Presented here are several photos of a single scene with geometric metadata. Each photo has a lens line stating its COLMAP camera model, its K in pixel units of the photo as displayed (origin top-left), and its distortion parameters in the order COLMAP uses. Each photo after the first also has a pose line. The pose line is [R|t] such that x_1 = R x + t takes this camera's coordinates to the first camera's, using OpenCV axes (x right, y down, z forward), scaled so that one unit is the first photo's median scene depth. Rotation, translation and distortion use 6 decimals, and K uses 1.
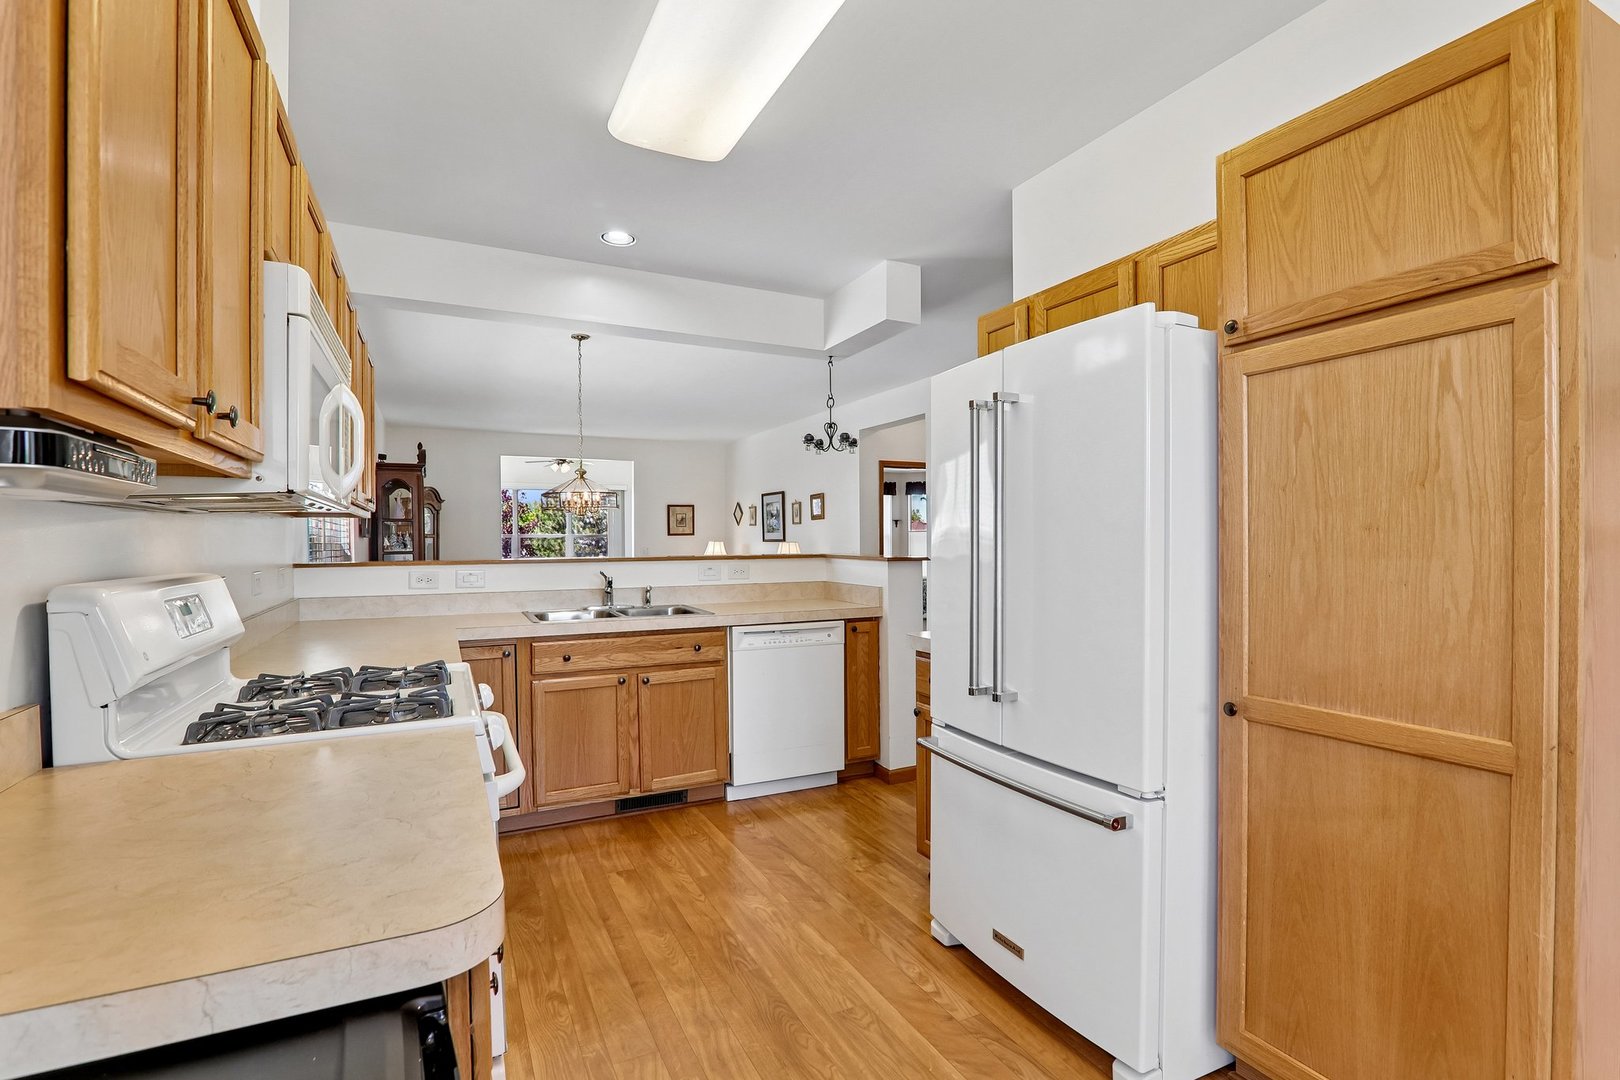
lens RADIAL K [[759.9, 0, 810.0], [0, 759.9, 540.0], [0, 0, 1]] dist [-0.000242, -0.000149]
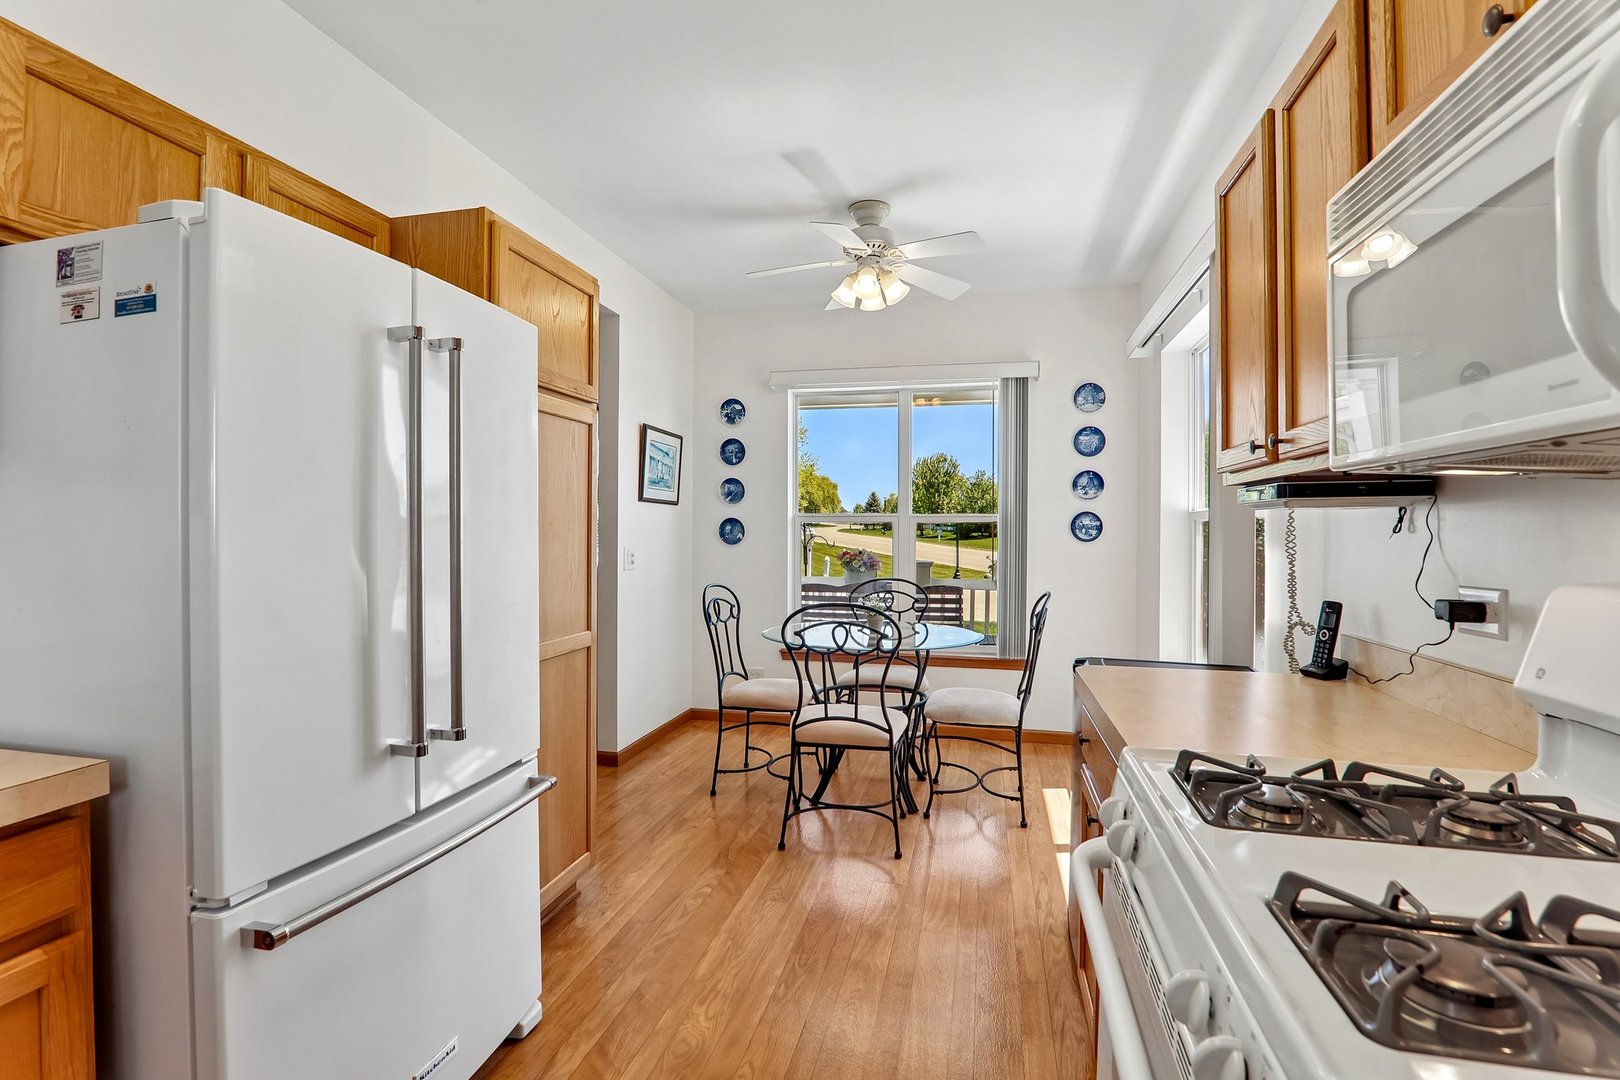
lens RADIAL K [[759.9, 0, 810.0], [0, 759.9, 540.0], [0, 0, 1]] dist [-0.000242, -0.000149]
pose [[-0.772350, -0.010355, 0.635112, -0.599755], [-0.005862, 0.999941, 0.009175, 0.011597], [-0.635170, 0.003363, -0.772365, 1.481846]]
